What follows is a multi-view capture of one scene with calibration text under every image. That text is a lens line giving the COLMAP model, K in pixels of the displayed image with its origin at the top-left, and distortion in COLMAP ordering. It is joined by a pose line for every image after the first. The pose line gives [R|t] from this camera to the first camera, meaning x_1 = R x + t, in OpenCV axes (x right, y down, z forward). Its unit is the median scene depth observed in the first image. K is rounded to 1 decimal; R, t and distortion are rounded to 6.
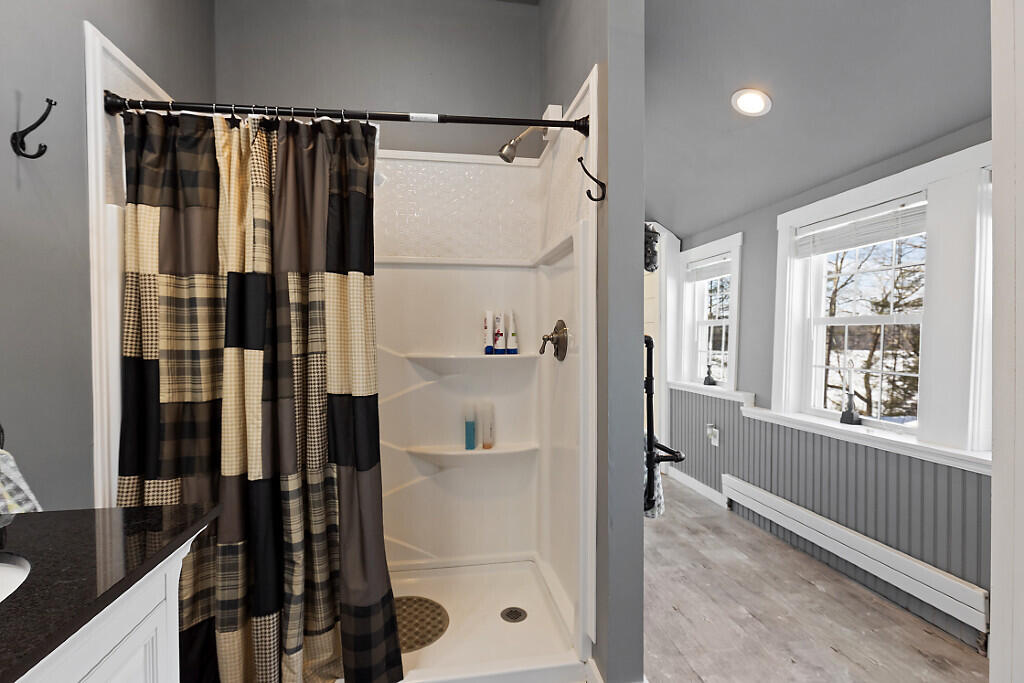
lens RADIAL K [[462.9, 0, 510.0], [0, 462.9, 344.1], [0, 0, 1]] dist [0.000998, -0.001402]
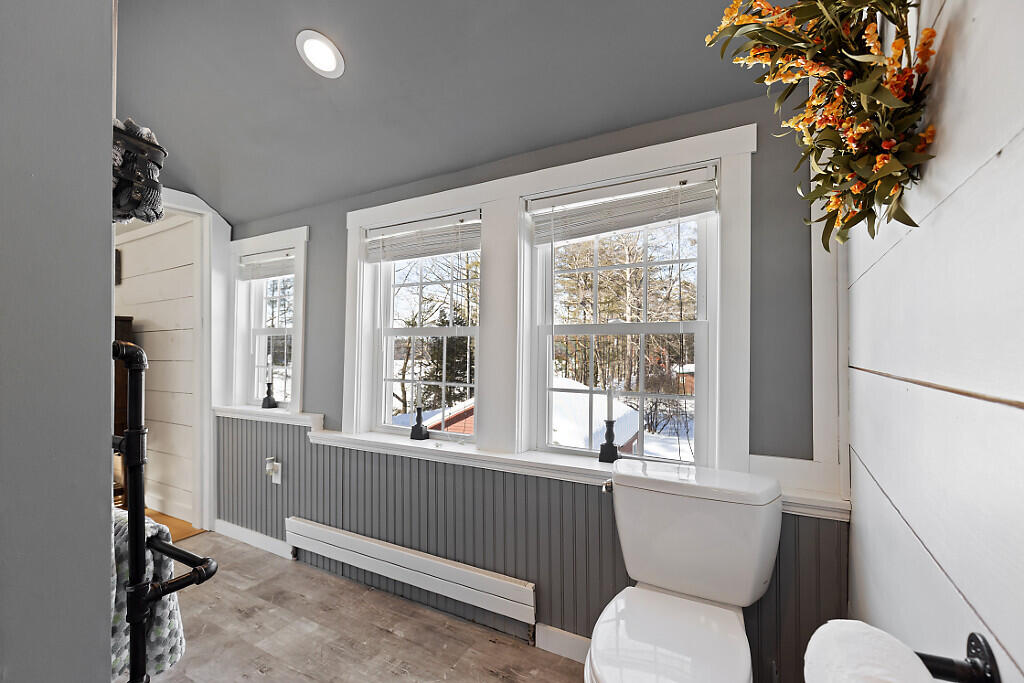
lens RADIAL K [[462.9, 0, 506.5], [0, 462.9, 347.2], [0, 0, 1]] dist [0.000998, -0.001402]
pose [[0.639644, 0.003985, 0.768661, 0.106211], [0.011609, 0.999822, -0.014844, -0.002175], [-0.768584, 0.018419, 0.639484, 0.234212]]
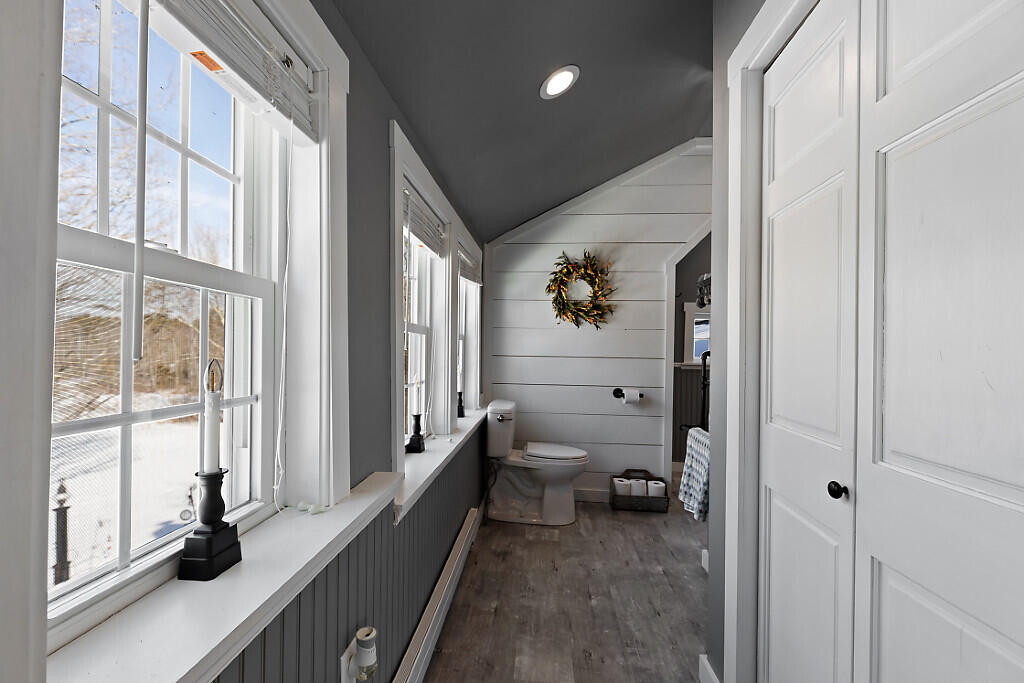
lens RADIAL K [[462.9, 0, 504.6], [0, 462.9, 345.1], [0, 0, 1]] dist [0.000998, -0.001402]
pose [[-0.970003, -0.014872, 0.242636, 0.363121], [-0.014439, 0.999889, 0.003564, -0.025805], [-0.242662, -0.000046, -0.970111, 1.693113]]
